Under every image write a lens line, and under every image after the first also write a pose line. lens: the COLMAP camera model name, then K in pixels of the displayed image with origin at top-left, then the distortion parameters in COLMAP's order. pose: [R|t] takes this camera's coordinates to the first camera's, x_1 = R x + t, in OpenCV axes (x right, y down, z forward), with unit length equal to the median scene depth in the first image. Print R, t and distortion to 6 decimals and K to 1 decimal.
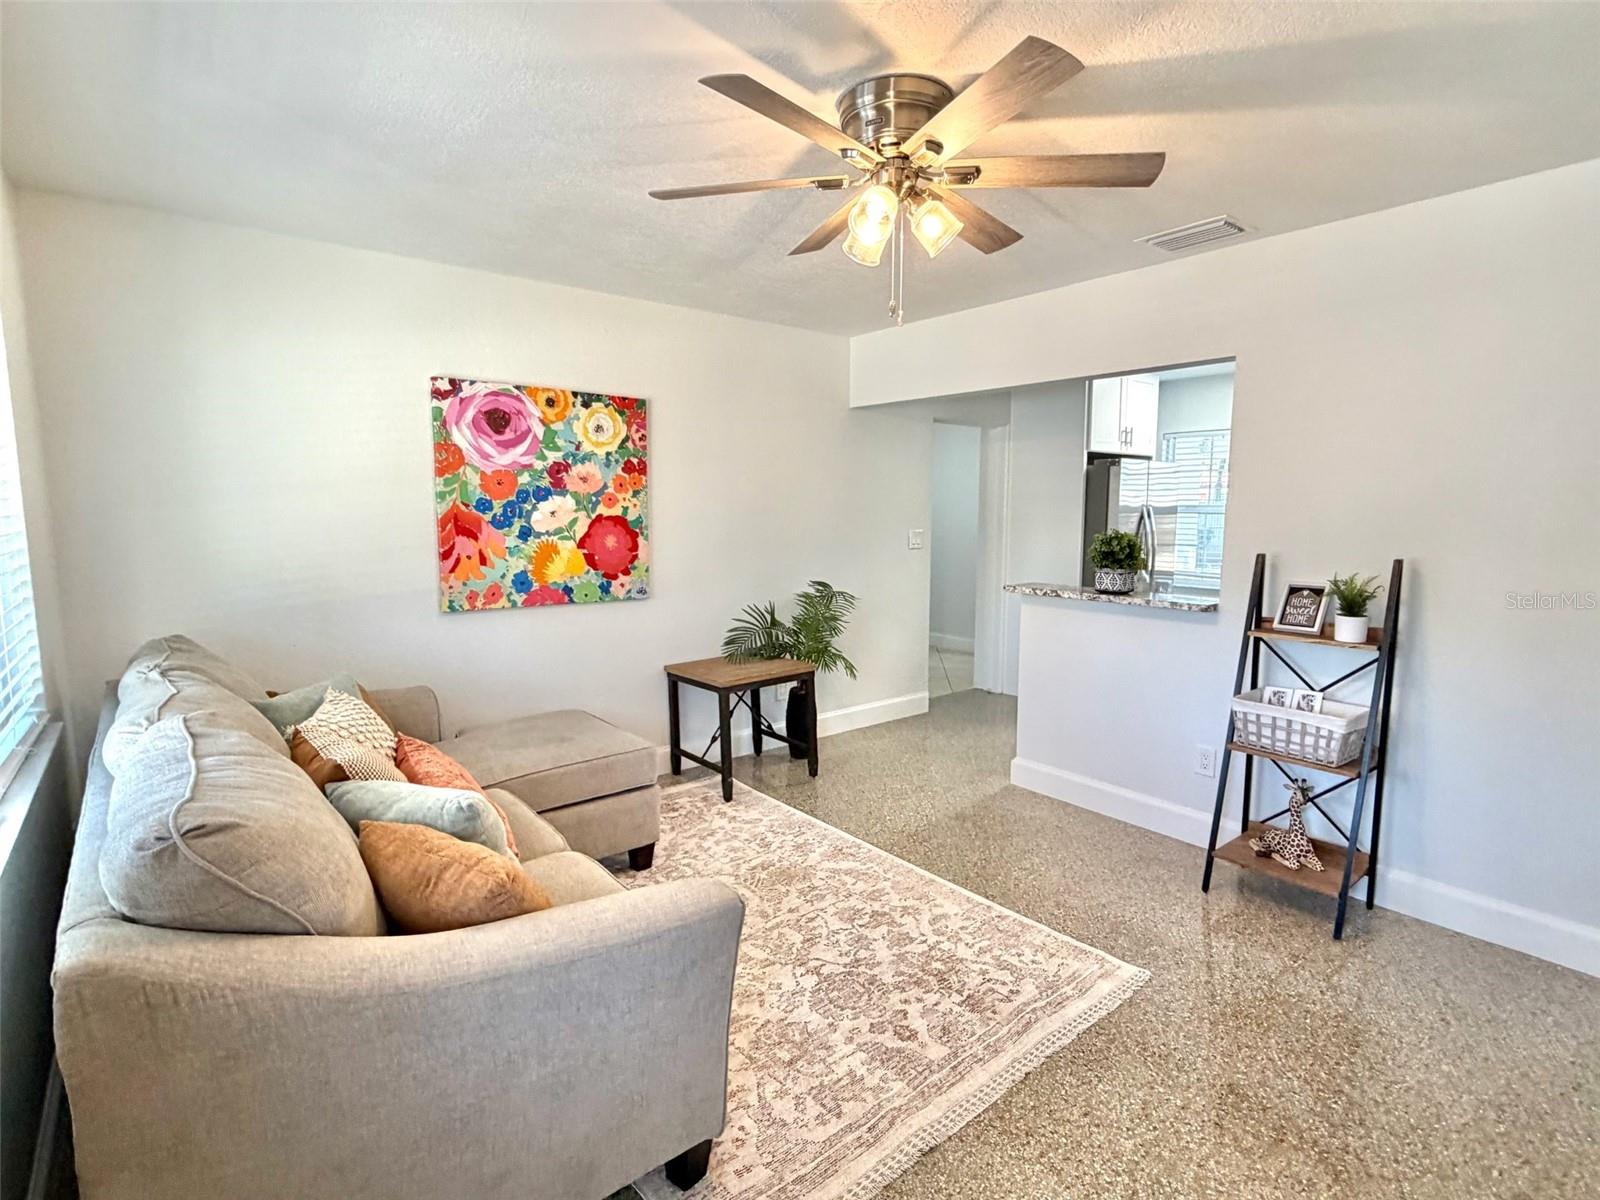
lens RADIAL K [[796.8, 0, 800.7], [0, 796.8, 598.2], [0, 0, 1]] dist [0.000433, 0.000042]
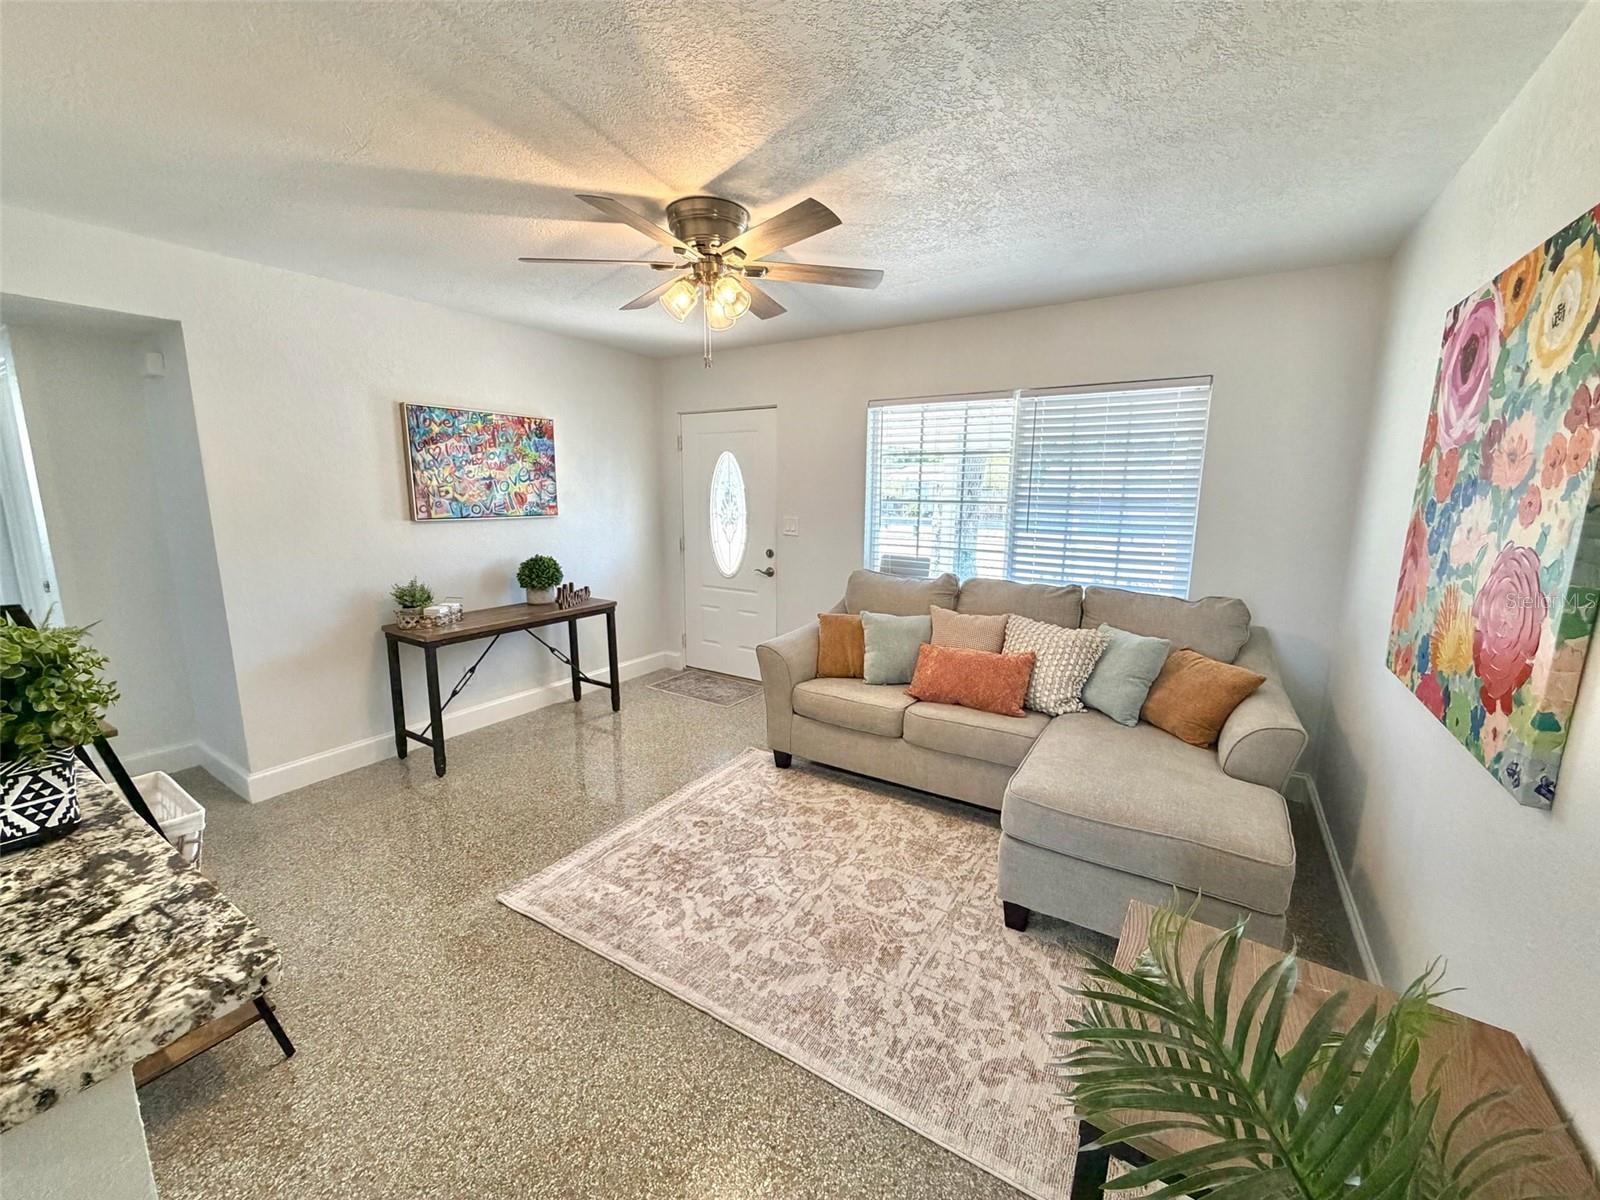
lens RADIAL K [[637.9, 0, 800.0], [0, 637.9, 599.4], [0, 0, 1]] dist [0.000345, -0.000348]
pose [[-0.947347, 0.050994, -0.316121, 0.257263], [-0.042301, 0.958654, 0.281411, -0.214484], [0.317401, 0.279966, -0.906022, 1.660994]]
